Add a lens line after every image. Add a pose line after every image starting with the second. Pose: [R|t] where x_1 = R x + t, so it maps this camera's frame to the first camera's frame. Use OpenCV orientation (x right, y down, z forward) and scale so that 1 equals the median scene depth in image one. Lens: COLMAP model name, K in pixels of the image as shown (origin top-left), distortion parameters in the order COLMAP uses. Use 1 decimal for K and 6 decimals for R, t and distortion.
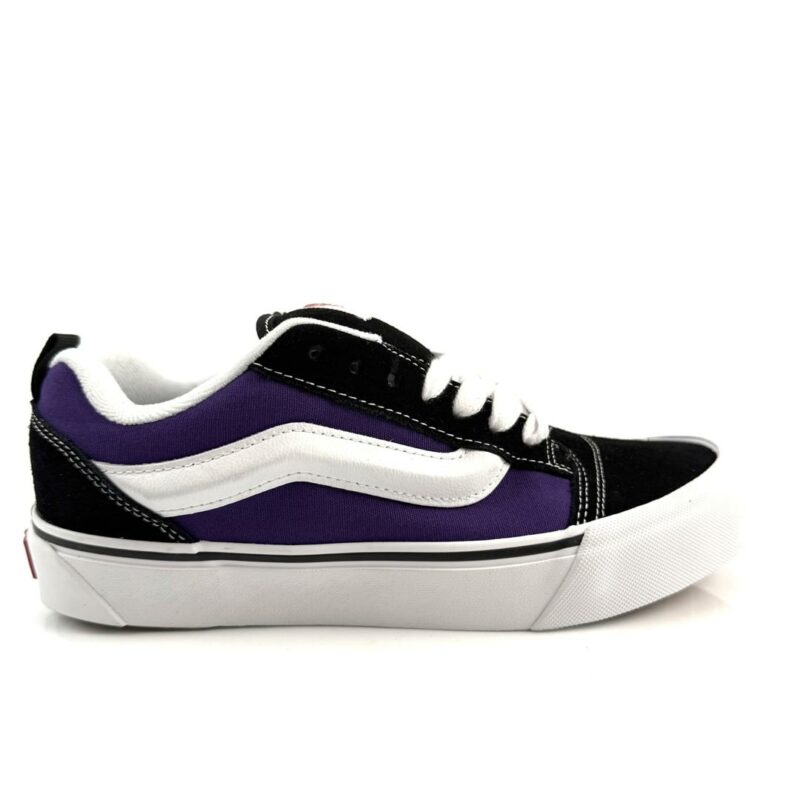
lens RADIAL K [[758.0, 0, 400.0], [0, 758.0, 400.0], [0, 0, 1]] dist [0.181422, -0.492689]
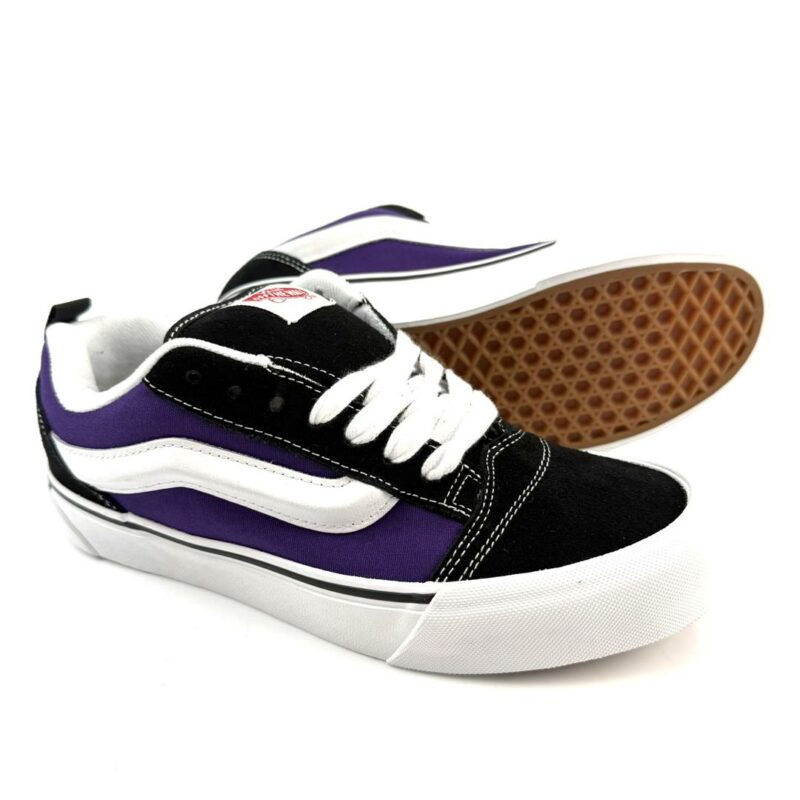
lens RADIAL K [[758.0, 0, 400.0], [0, 758.0, 400.0], [0, 0, 1]] dist [0.181422, -0.492689]
pose [[0.893332, 0.173884, -0.414394, 0.538813], [-0.040954, 0.949773, 0.310249, -0.342024], [0.447528, -0.260184, 0.855584, 0.217103]]
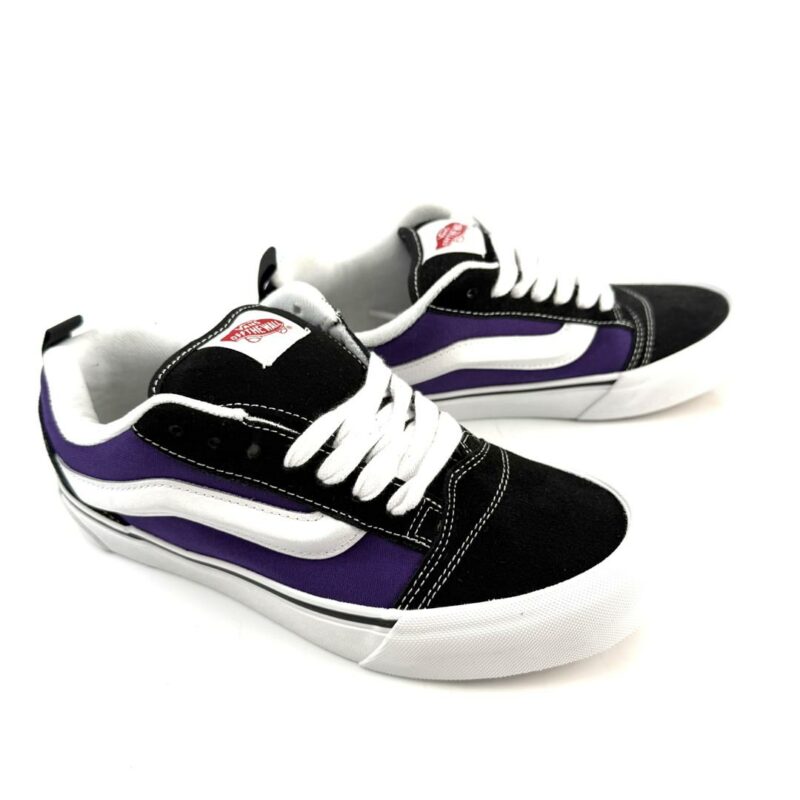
lens RADIAL K [[758.0, 0, 400.0], [0, 758.0, 400.0], [0, 0, 1]] dist [0.181422, -0.492689]
pose [[0.885316, 0.241559, -0.397322, 0.586490], [-0.021912, 0.875198, 0.483268, -0.616692], [0.464473, -0.419139, 0.780120, 0.268216]]
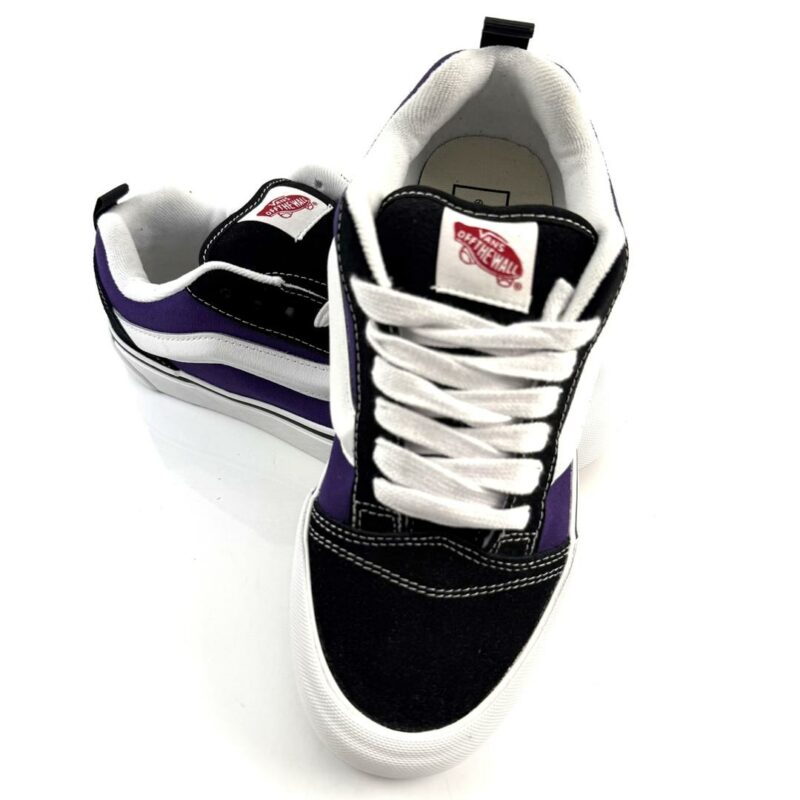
lens RADIAL K [[758.0, 0, 400.0], [0, 758.0, 400.0], [0, 0, 1]] dist [0.181422, -0.492689]
pose [[0.885142, 0.334498, -0.323473, 0.630074], [-0.057321, 0.768248, 0.637580, -0.753480], [0.461777, -0.545807, 0.699183, 0.079929]]
